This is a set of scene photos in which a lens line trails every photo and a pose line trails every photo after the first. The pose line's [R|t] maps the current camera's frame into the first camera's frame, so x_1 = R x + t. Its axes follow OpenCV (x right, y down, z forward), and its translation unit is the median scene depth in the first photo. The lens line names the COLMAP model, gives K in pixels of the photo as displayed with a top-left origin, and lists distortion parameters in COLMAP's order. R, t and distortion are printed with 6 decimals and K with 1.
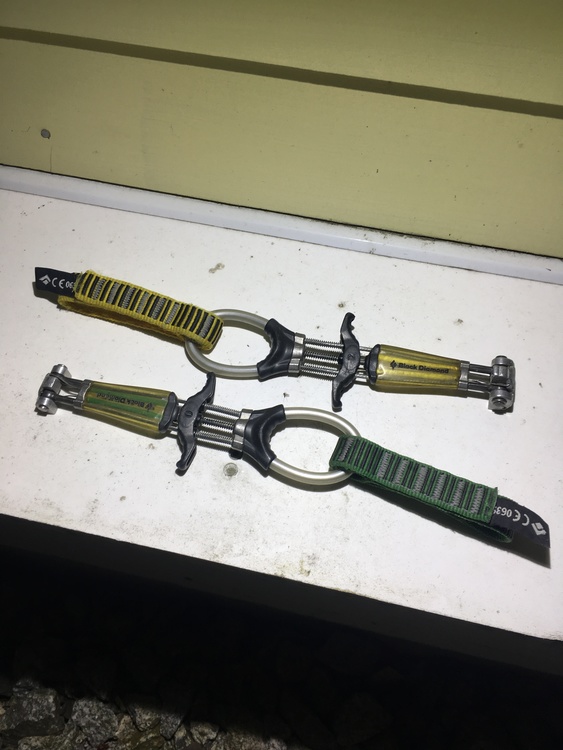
lens RADIAL K [[653.2, 0, 281.5], [0, 653.2, 375.0], [0, 0, 1]] dist [-0.002547, -0.017860]
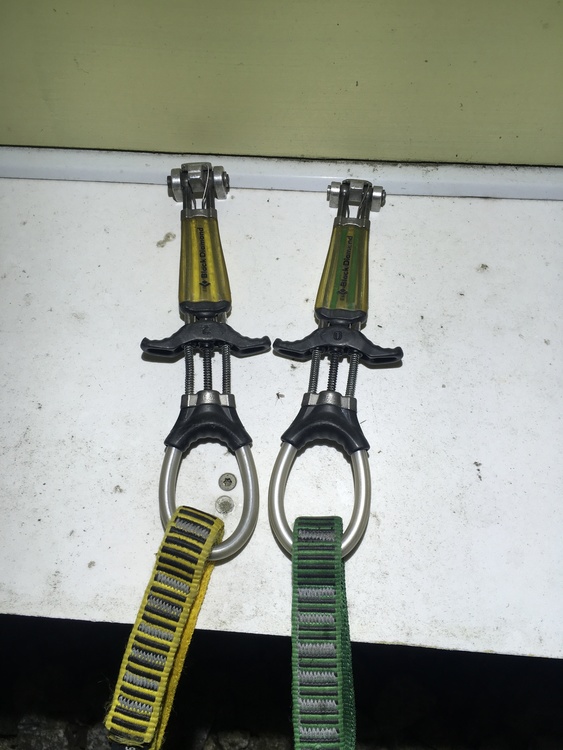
lens RADIAL K [[653.2, 0, 281.5], [0, 653.2, 375.0], [0, 0, 1]] dist [-0.002547, -0.017860]
pose [[0.989098, -0.144157, 0.030079, -0.010507], [0.140165, 0.984228, 0.107931, -0.073629], [-0.045164, -0.102538, 0.993703, 0.217747]]
